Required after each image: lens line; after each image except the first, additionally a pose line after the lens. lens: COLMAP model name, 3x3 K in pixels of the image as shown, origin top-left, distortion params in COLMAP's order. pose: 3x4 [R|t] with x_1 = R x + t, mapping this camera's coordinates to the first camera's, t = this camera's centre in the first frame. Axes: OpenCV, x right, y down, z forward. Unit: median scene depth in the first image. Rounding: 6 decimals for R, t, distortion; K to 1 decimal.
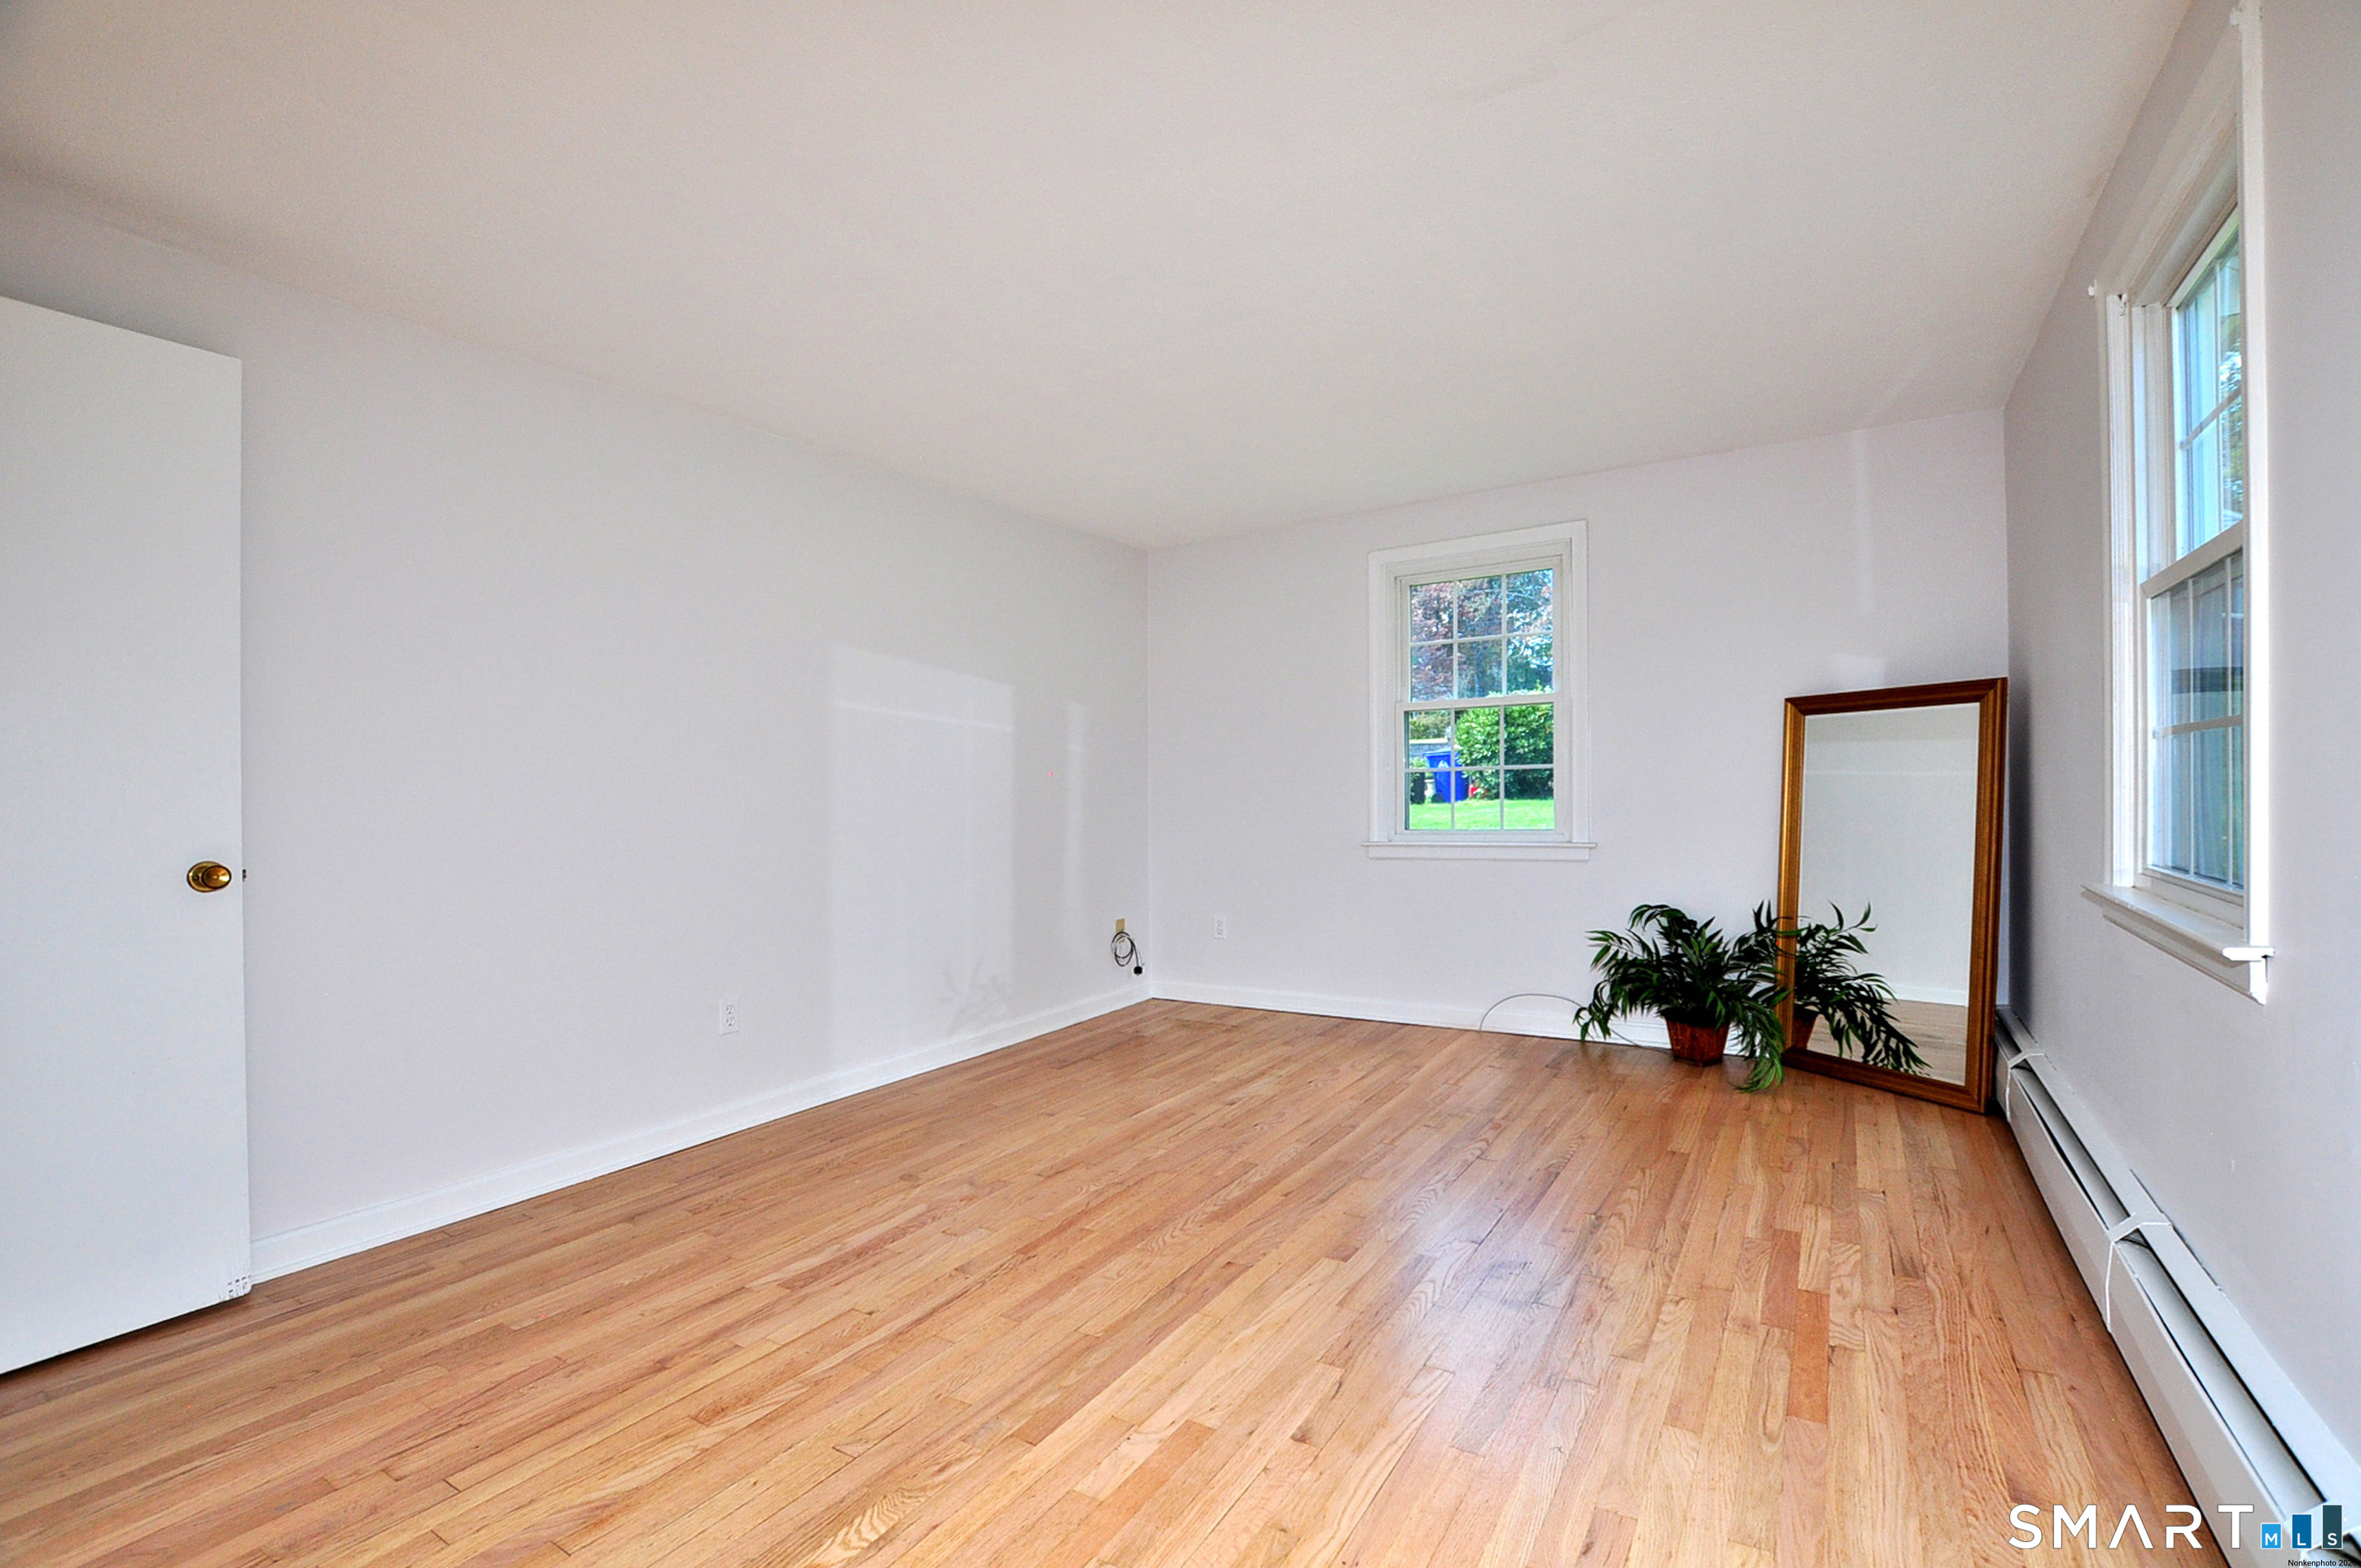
lens RADIAL K [[1047.3, 0, 1178.5], [0, 1047.3, 798.3], [0, 0, 1]] dist [-0.028526, 0.000106]
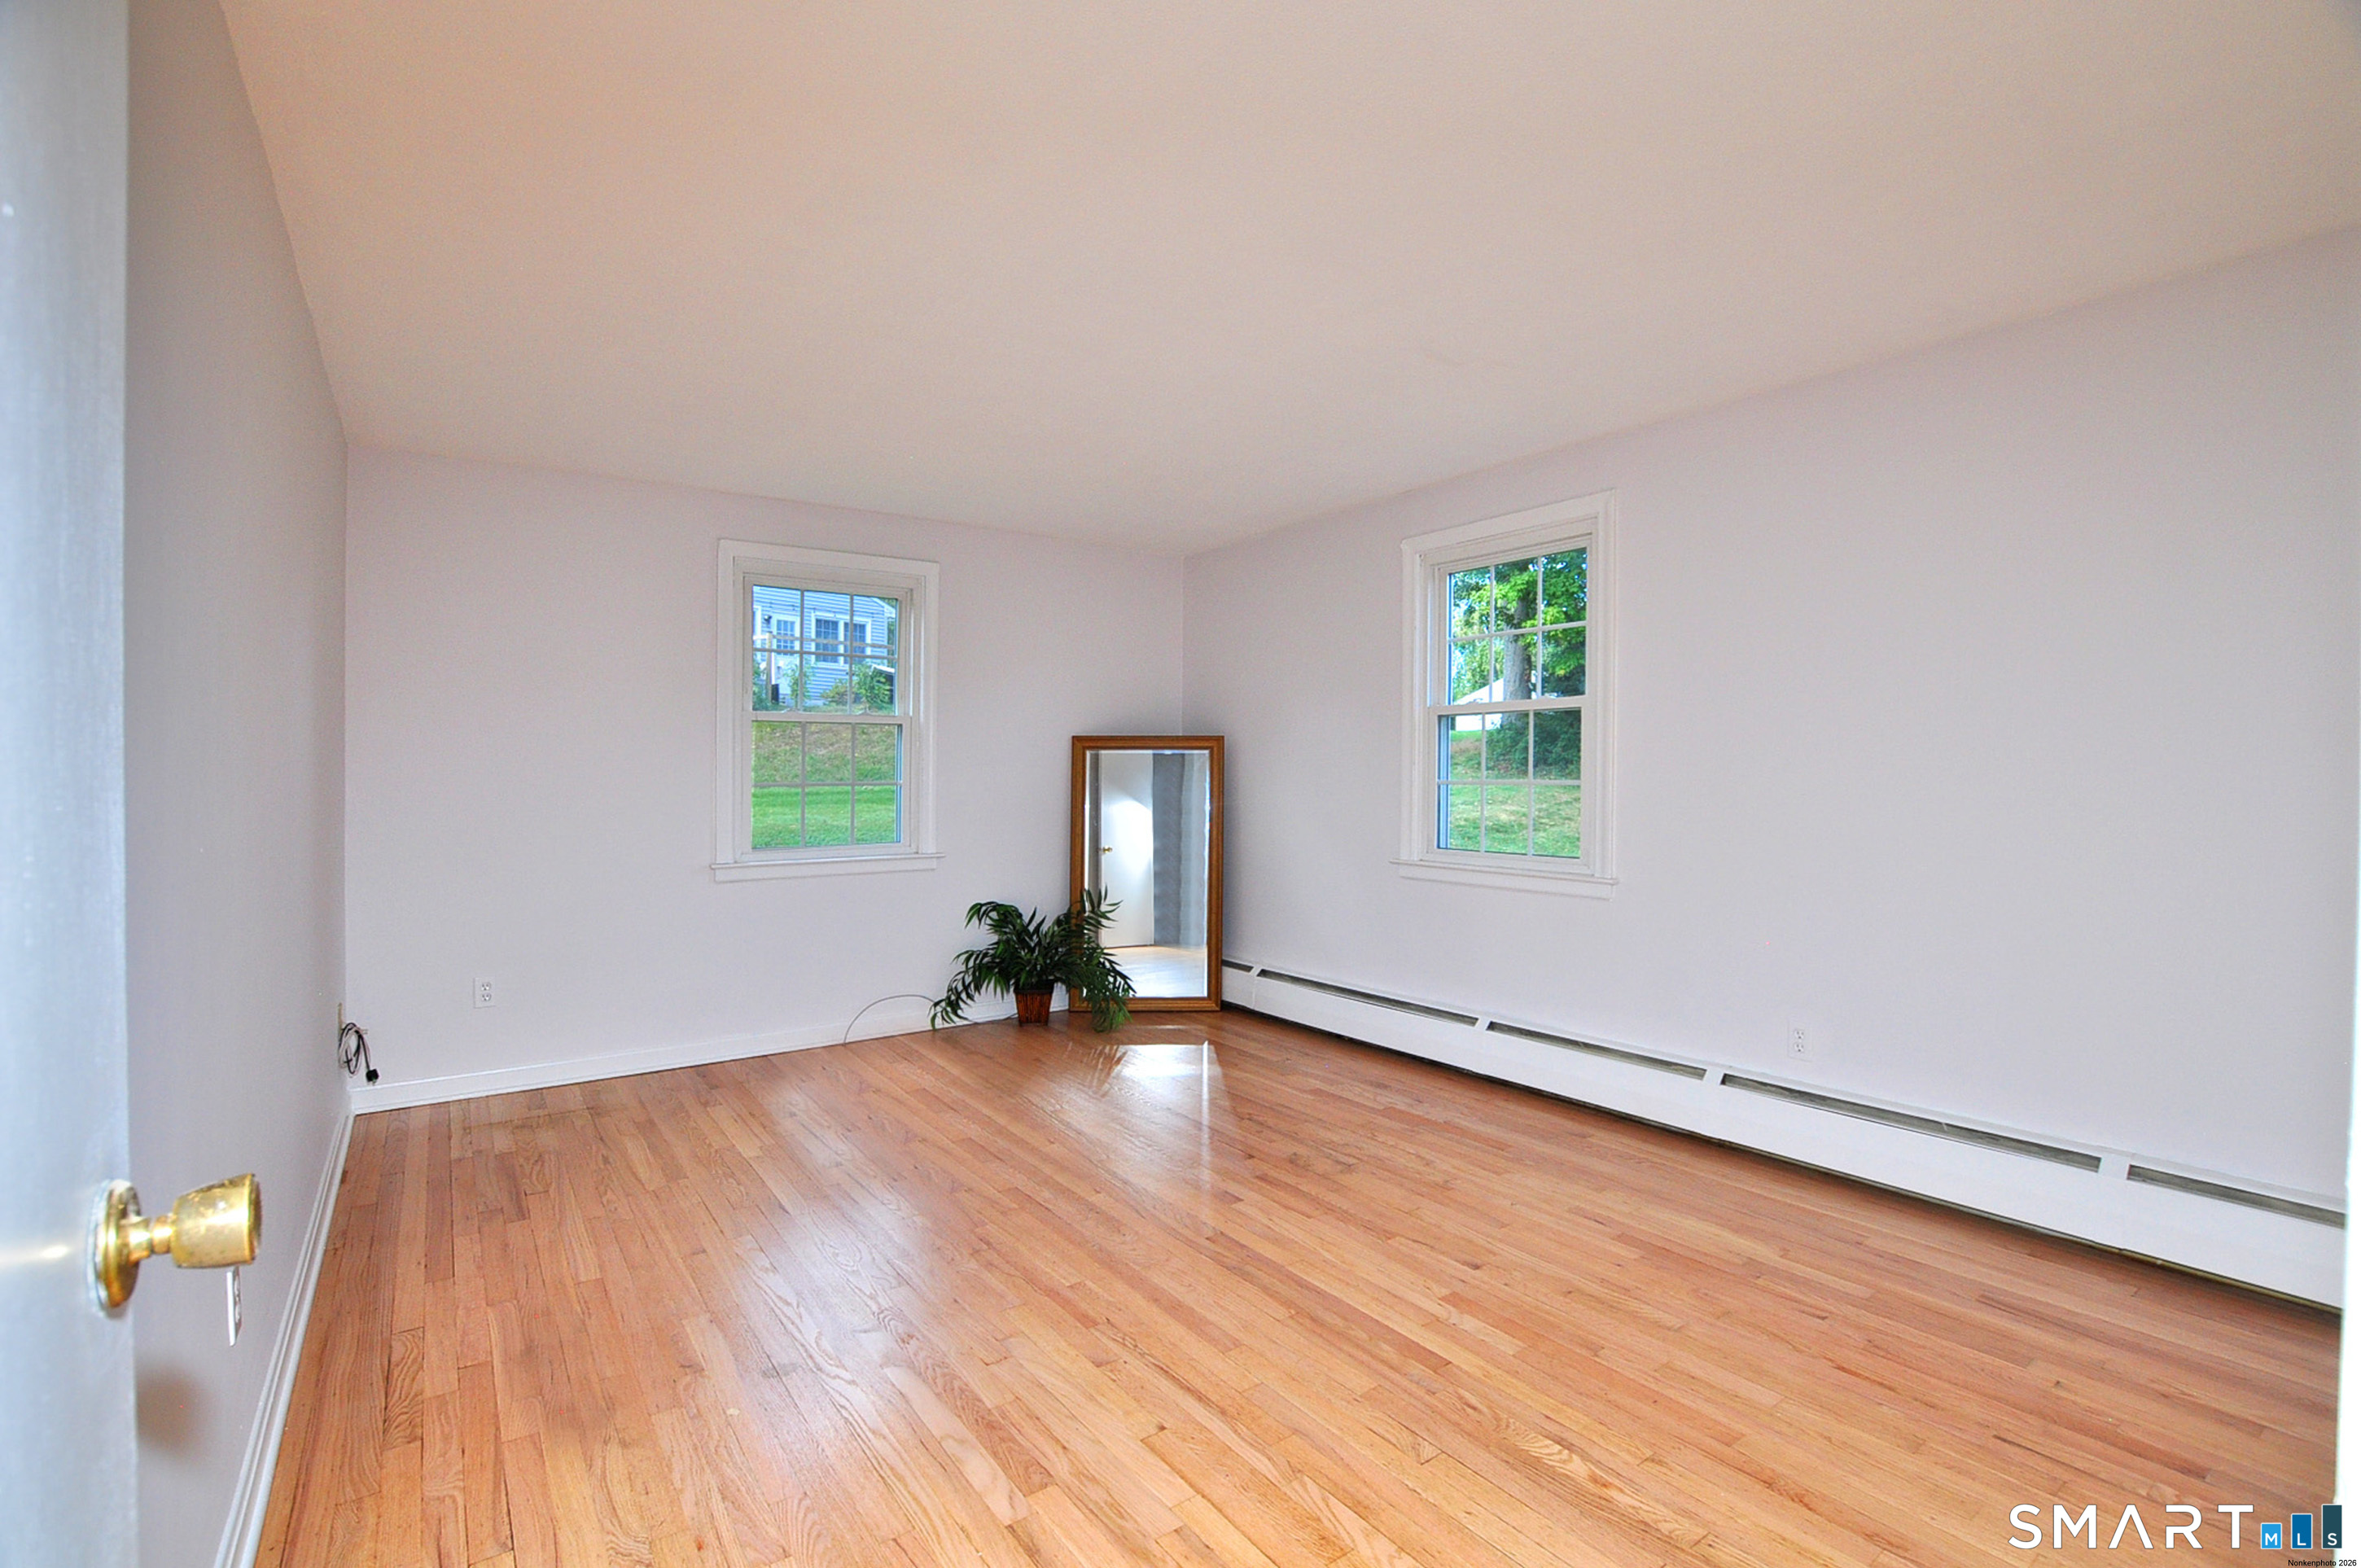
lens RADIAL K [[1047.3, 0, 1178.5], [0, 1047.3, 798.3], [0, 0, 1]] dist [-0.028526, 0.000106]
pose [[0.378066, -0.000285, 0.925779, -0.954769], [0.000505, 1.000000, 0.000102, -0.027872], [-0.925778, 0.000429, 0.378066, 0.572936]]
